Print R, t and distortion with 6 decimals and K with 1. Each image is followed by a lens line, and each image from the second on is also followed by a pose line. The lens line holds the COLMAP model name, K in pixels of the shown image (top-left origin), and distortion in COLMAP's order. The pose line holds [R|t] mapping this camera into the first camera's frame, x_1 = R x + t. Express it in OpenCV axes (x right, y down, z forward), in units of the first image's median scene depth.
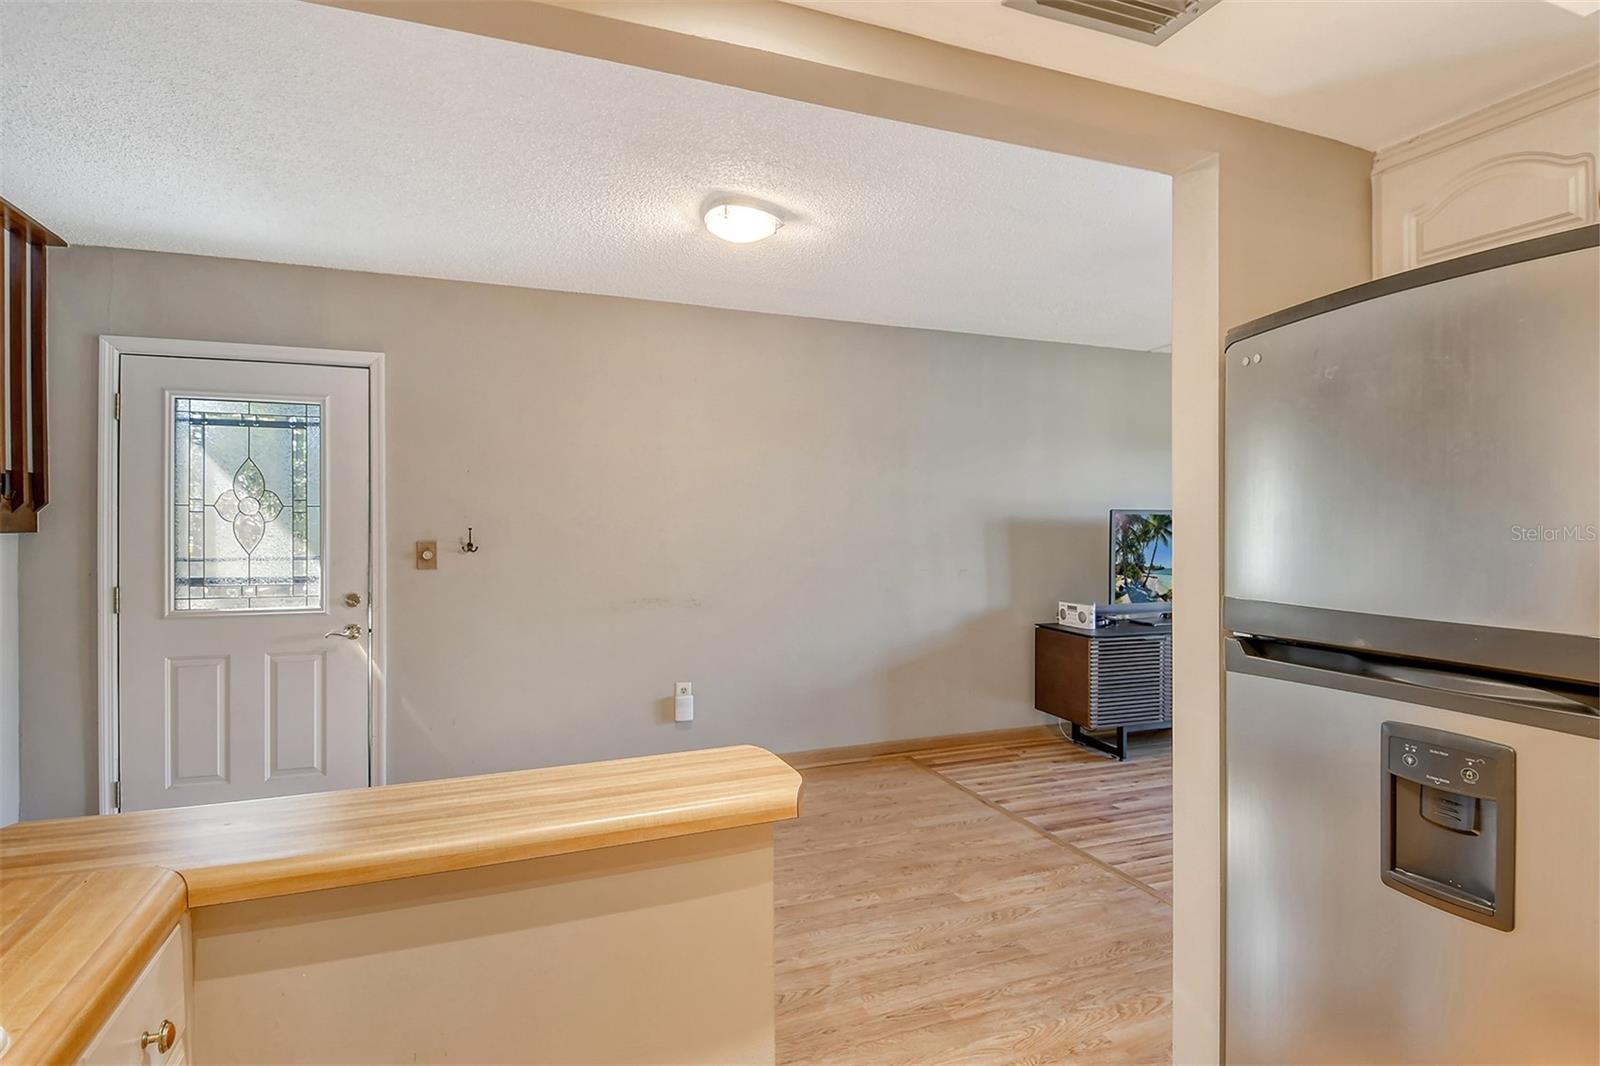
lens RADIAL K [[858.5, 0, 816.6], [0, 858.5, 512.2], [0, 0, 1]] dist [0.007940, -0.010705]
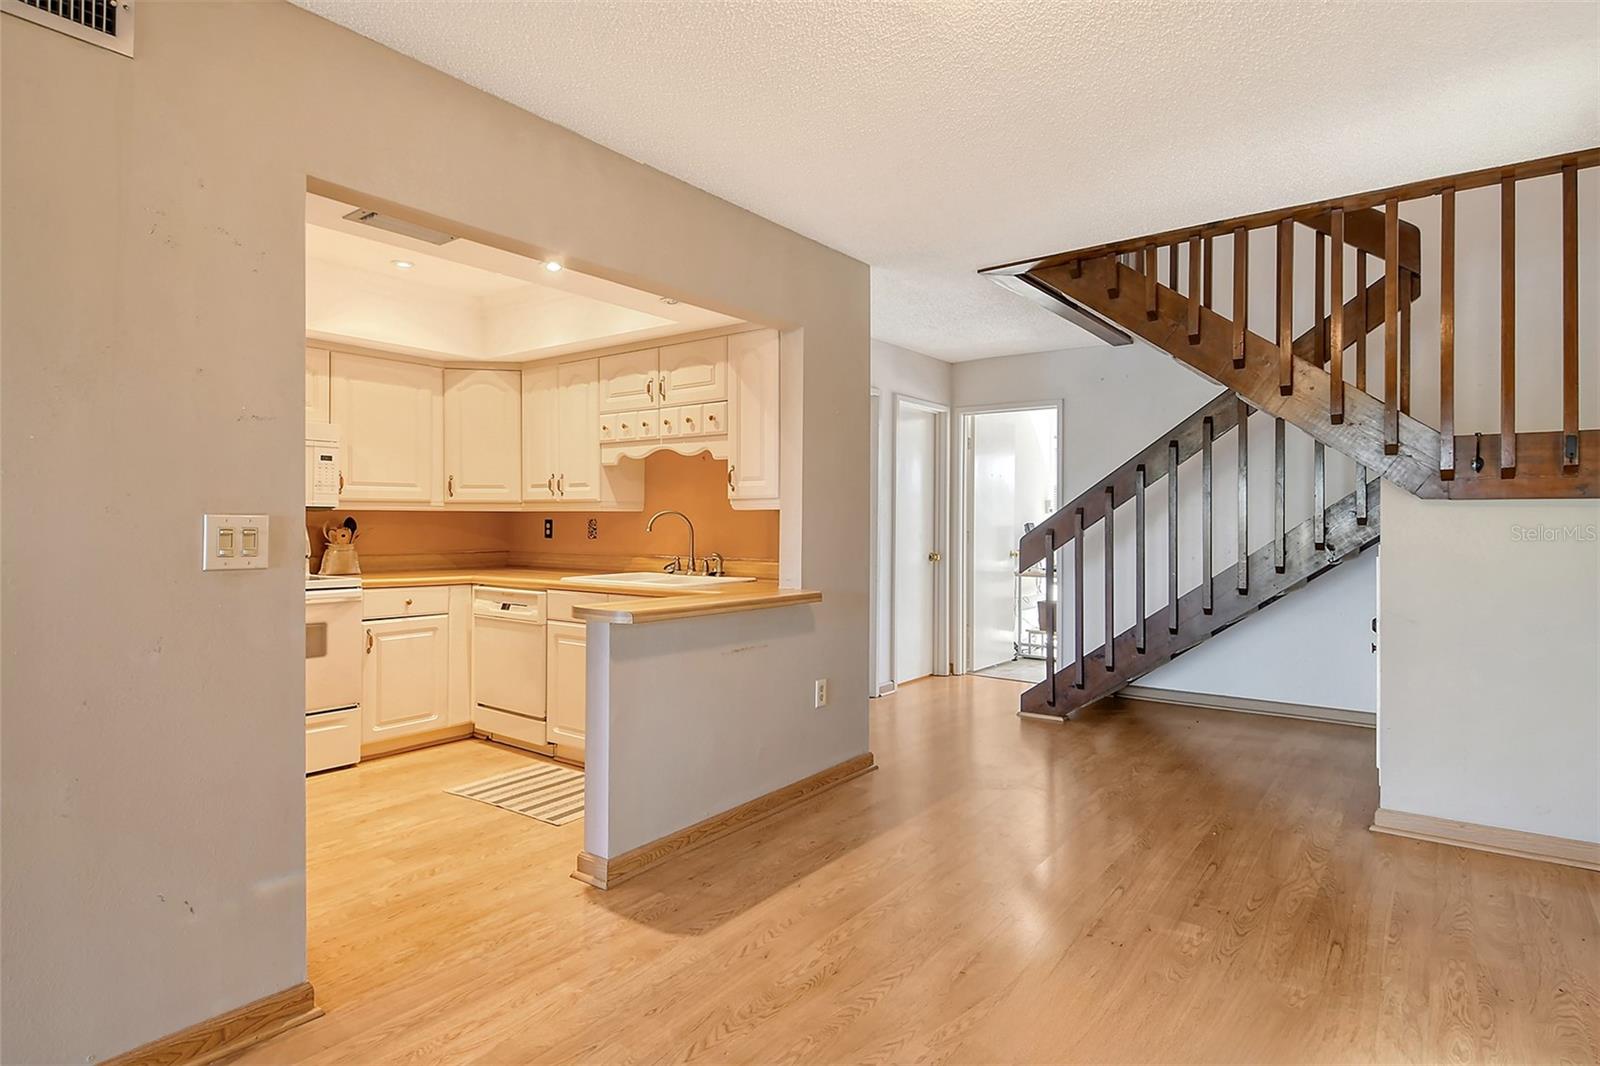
lens RADIAL K [[858.5, 0, 820.5], [0, 858.5, 533.7], [0, 0, 1]] dist [0.007940, -0.010705]
pose [[-0.848407, 0.005151, -0.529320, 0.200117], [0.004190, 0.999987, 0.003015, 0.044726], [0.529328, 0.000340, -0.848417, 1.077353]]
